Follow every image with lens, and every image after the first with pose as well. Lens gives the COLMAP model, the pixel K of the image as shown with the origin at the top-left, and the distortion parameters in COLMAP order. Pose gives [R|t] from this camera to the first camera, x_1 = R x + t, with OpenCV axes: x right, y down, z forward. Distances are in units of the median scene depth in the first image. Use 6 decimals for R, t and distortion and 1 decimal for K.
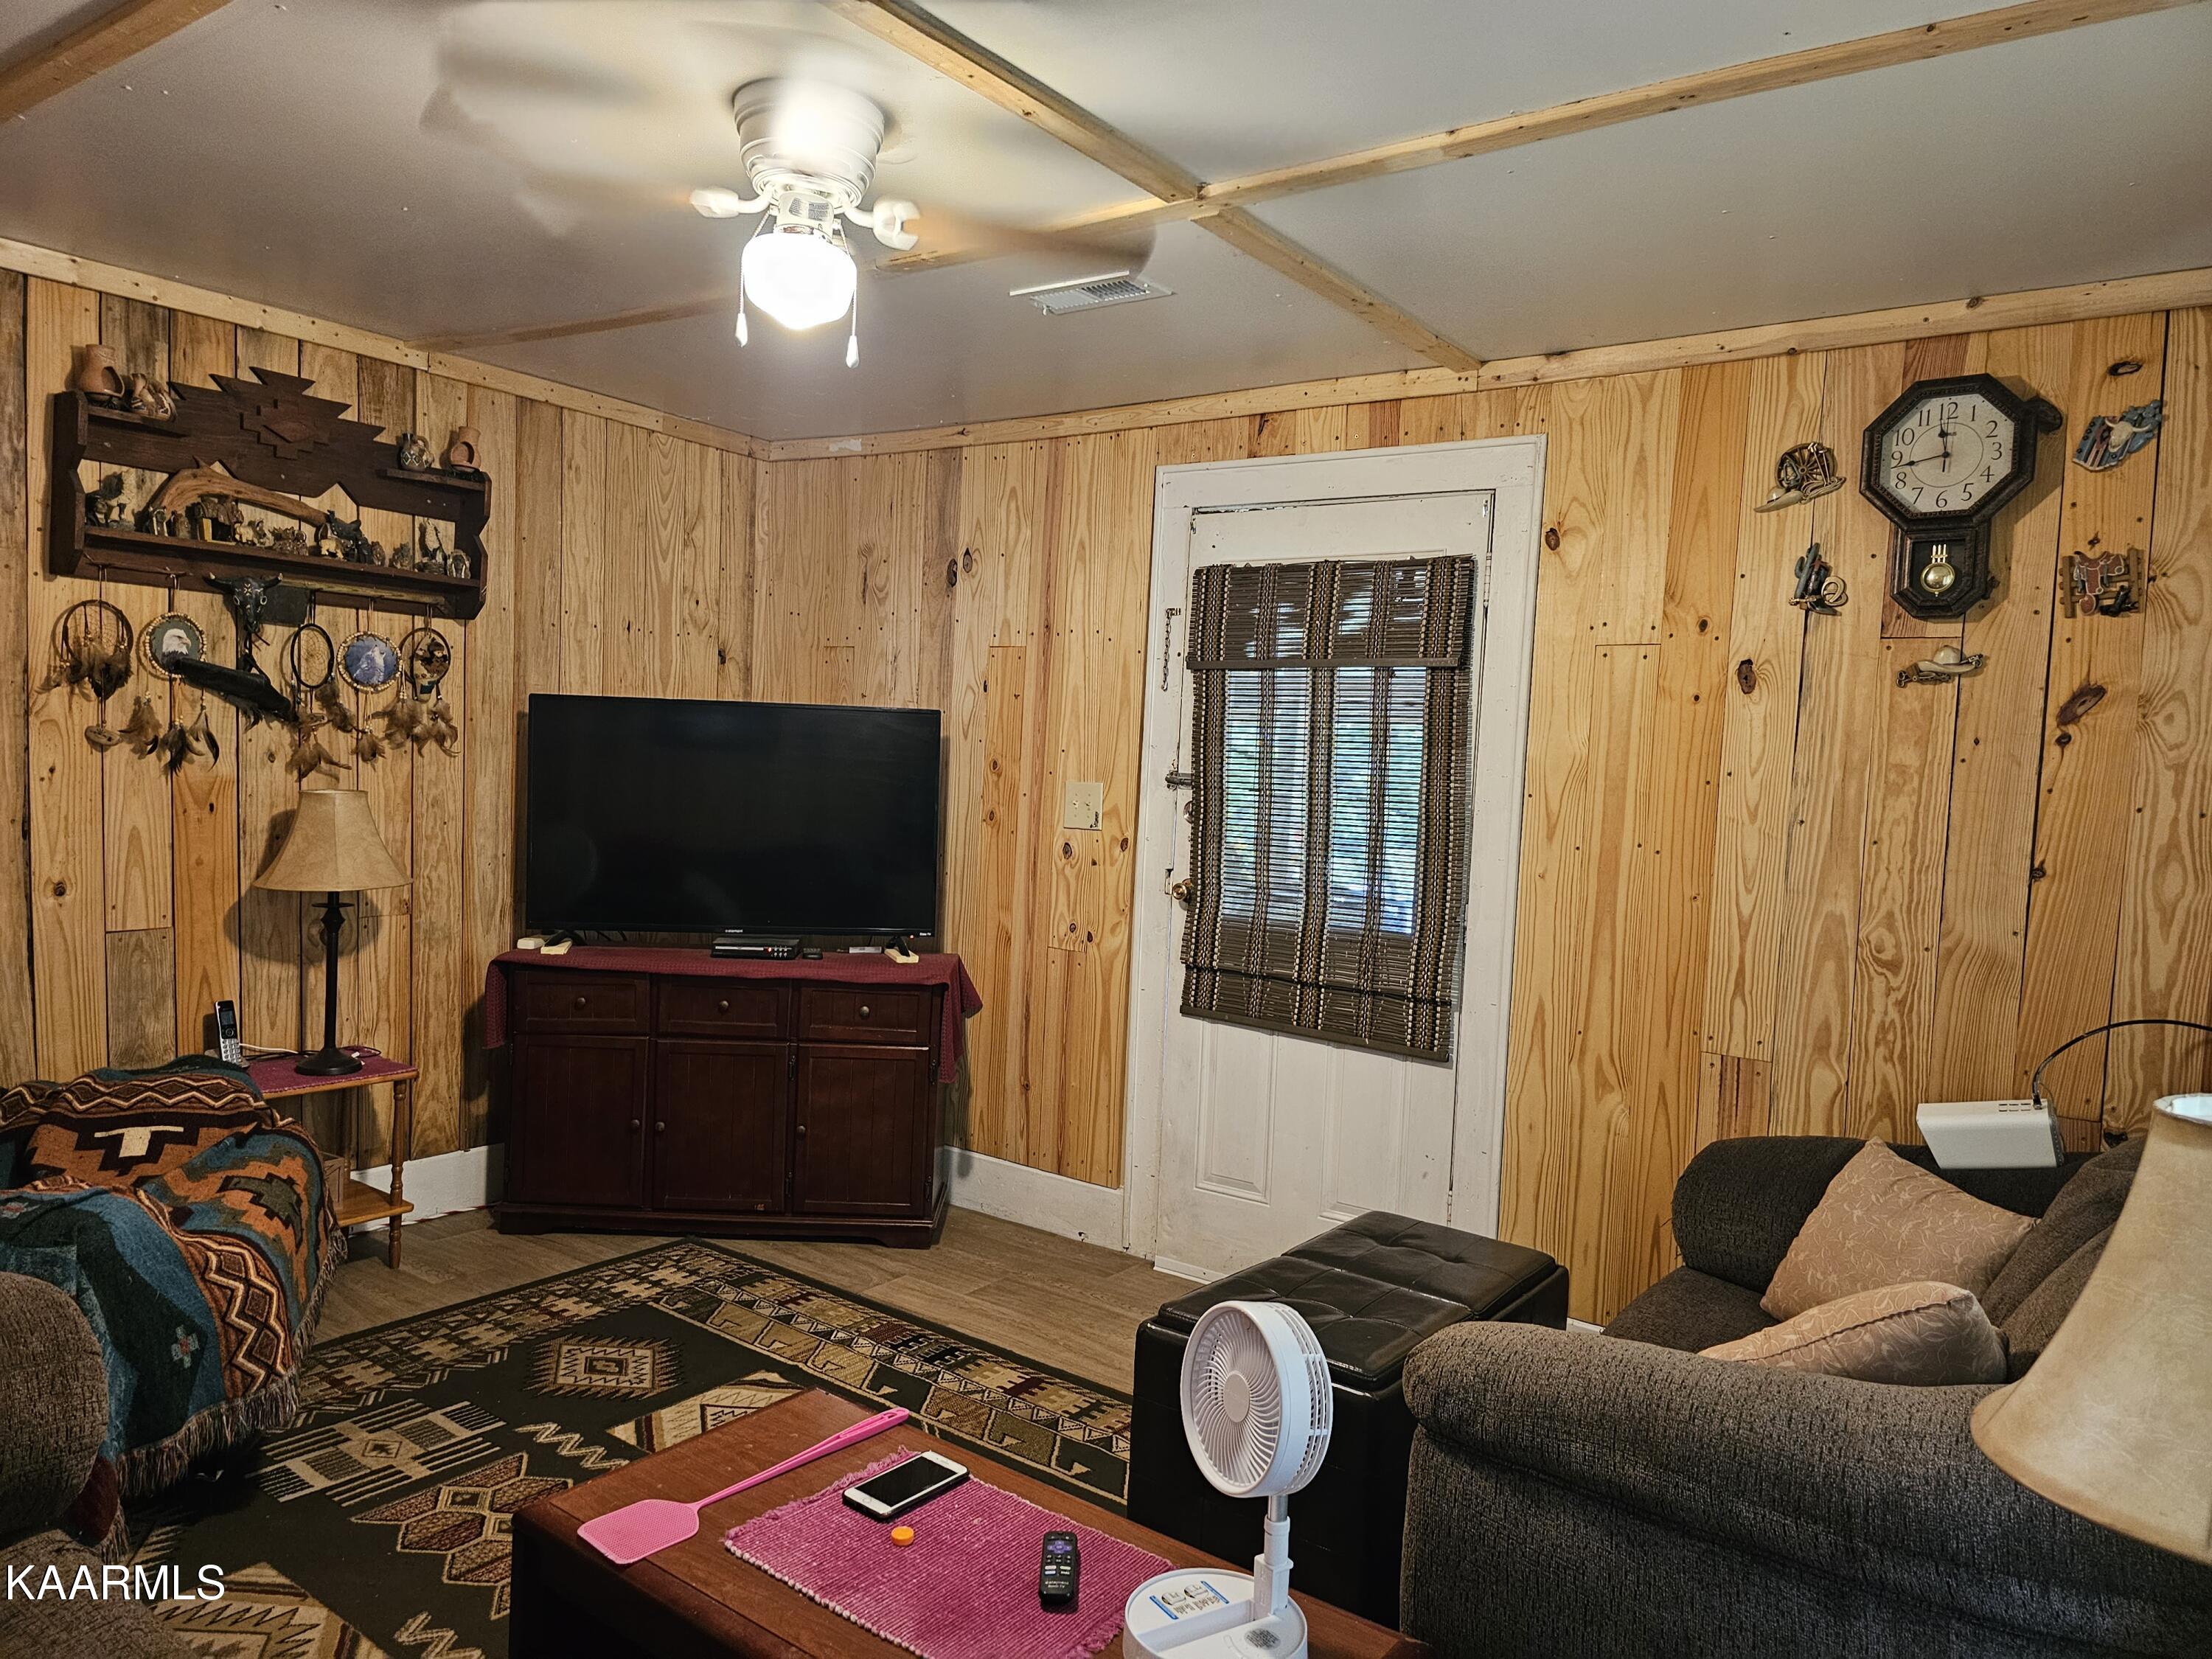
lens RADIAL K [[1499.7, 0, 1113.1], [0, 1499.7, 850.3], [0, 0, 1]] dist [0.093812, -0.140467]
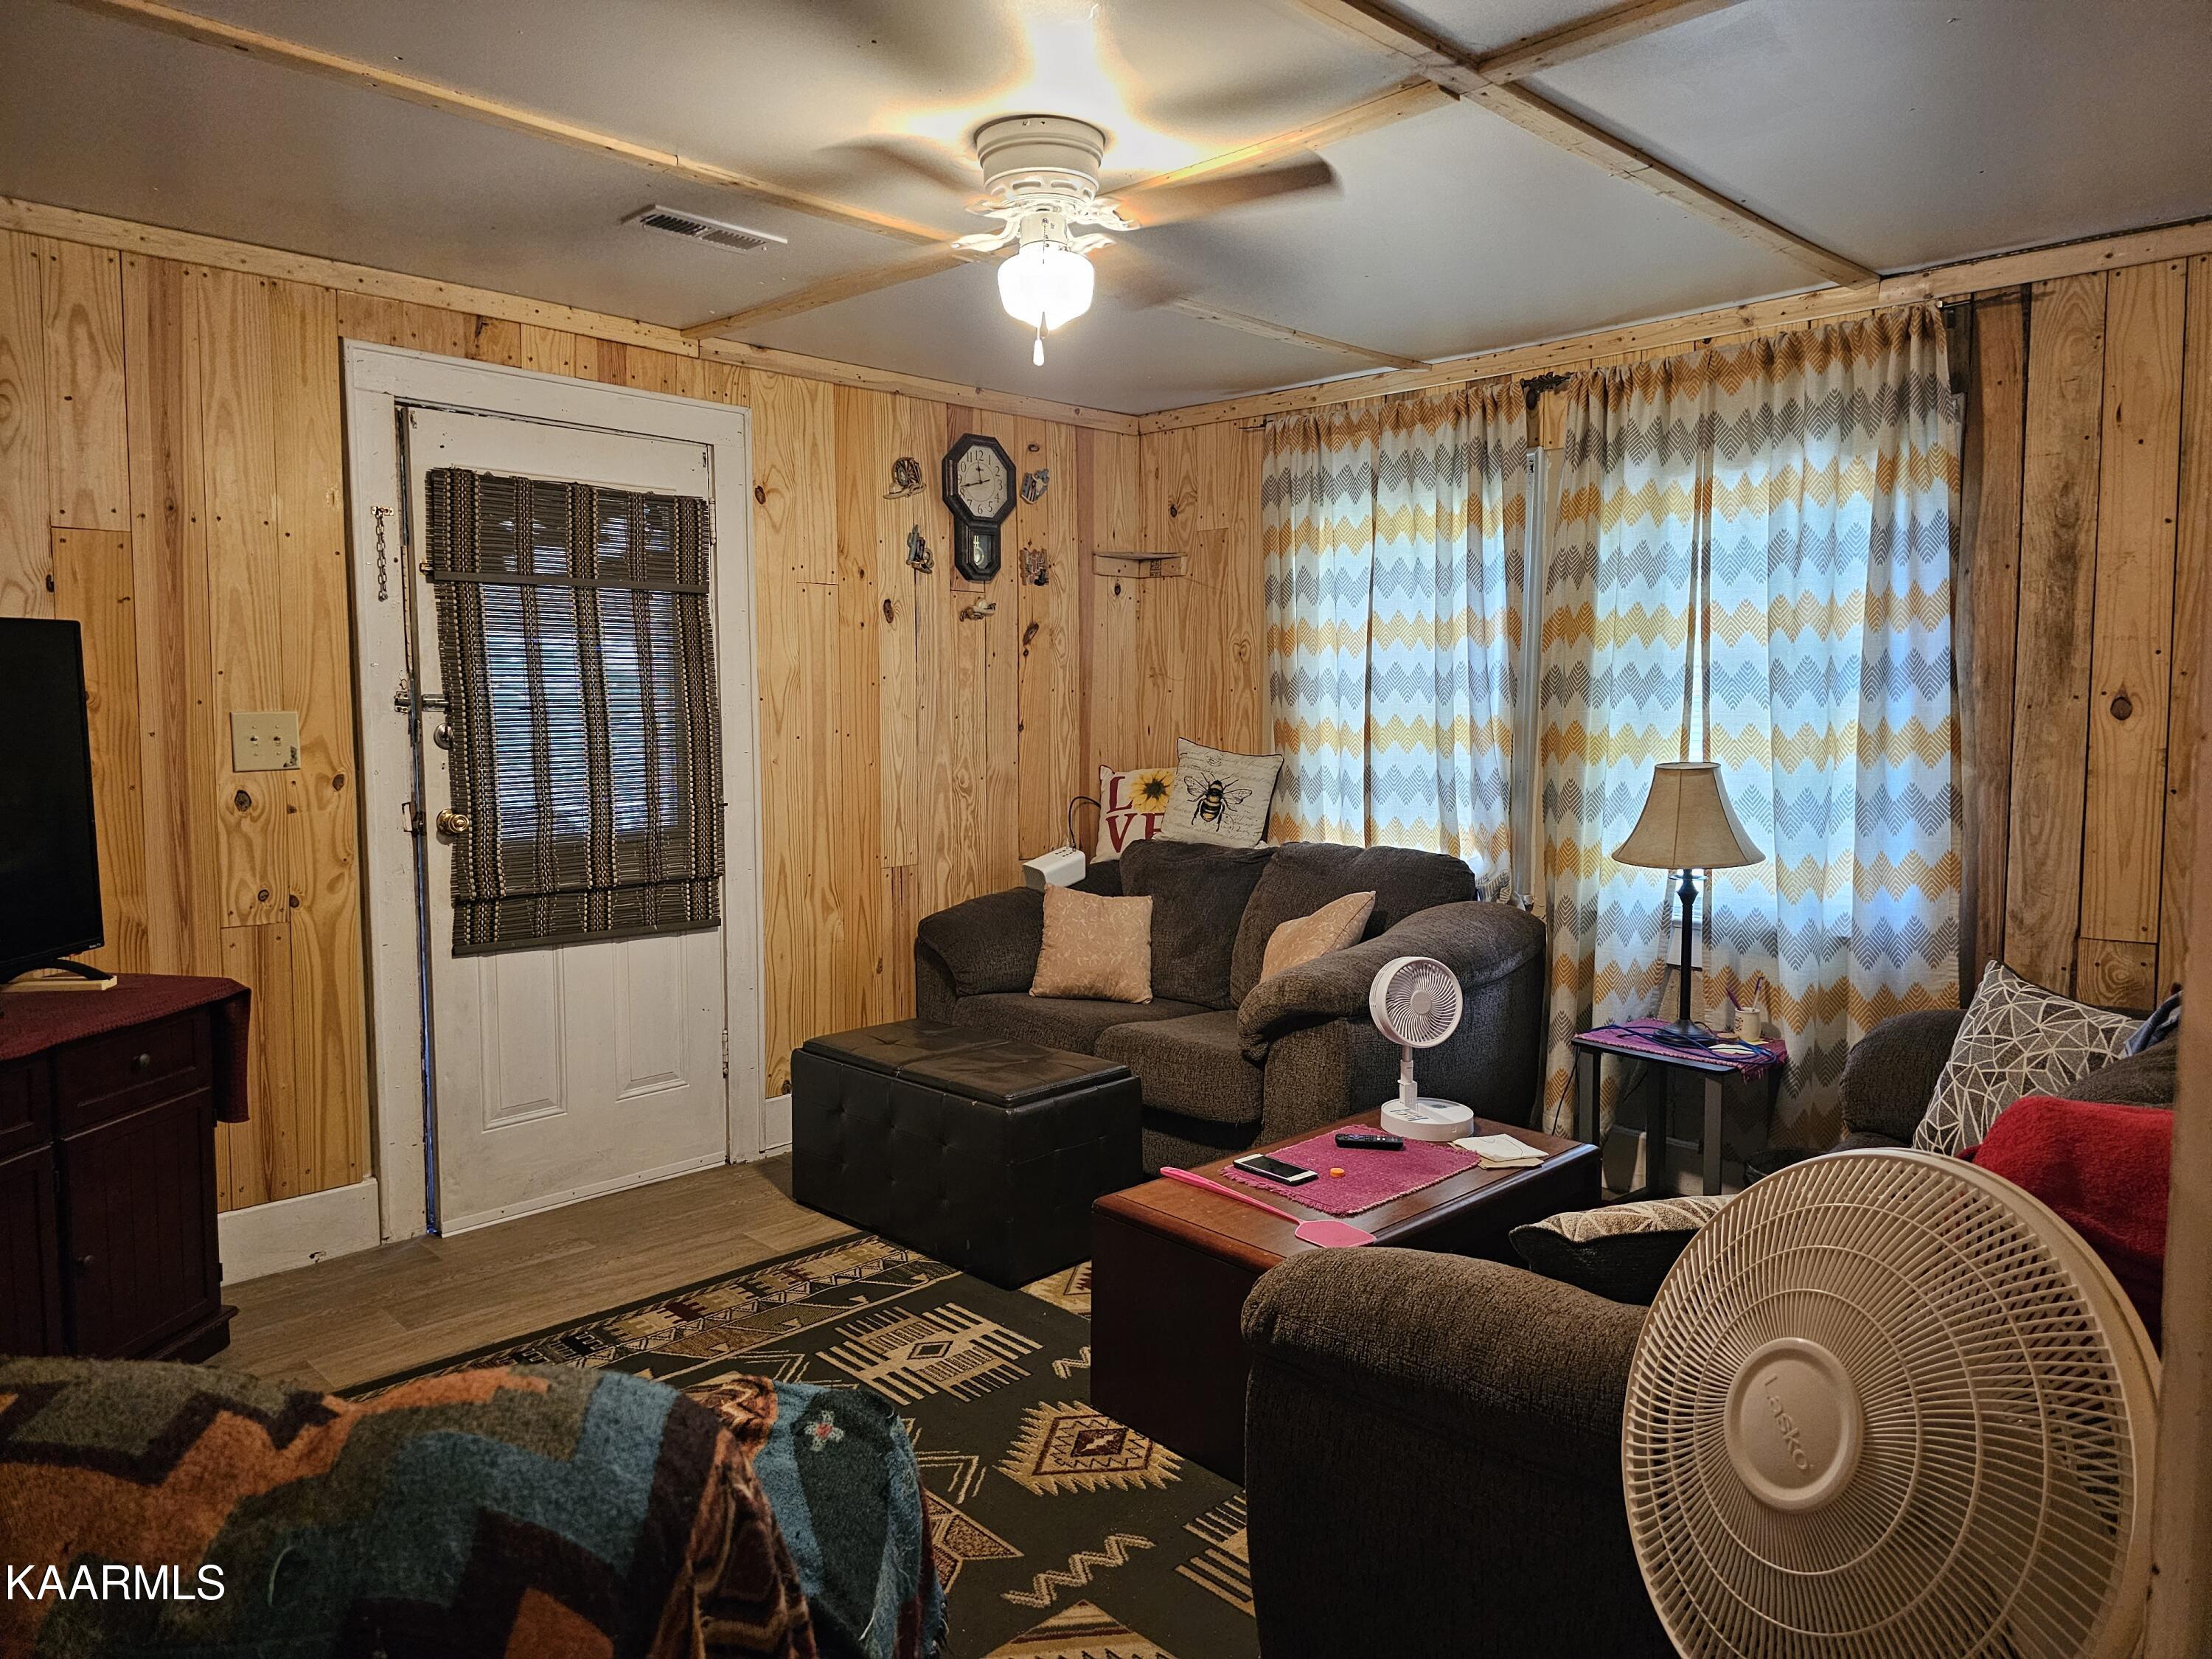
lens RADIAL K [[1457.5, 0, 1115.9], [0, 1457.5, 823.4], [0, 0, 1]] dist [0.061275, -0.057500]
pose [[0.139323, -0.137339, 0.980677, -0.871491], [0.061109, 0.989641, 0.129913, -0.072514], [-0.988360, 0.041828, 0.146273, 0.518590]]
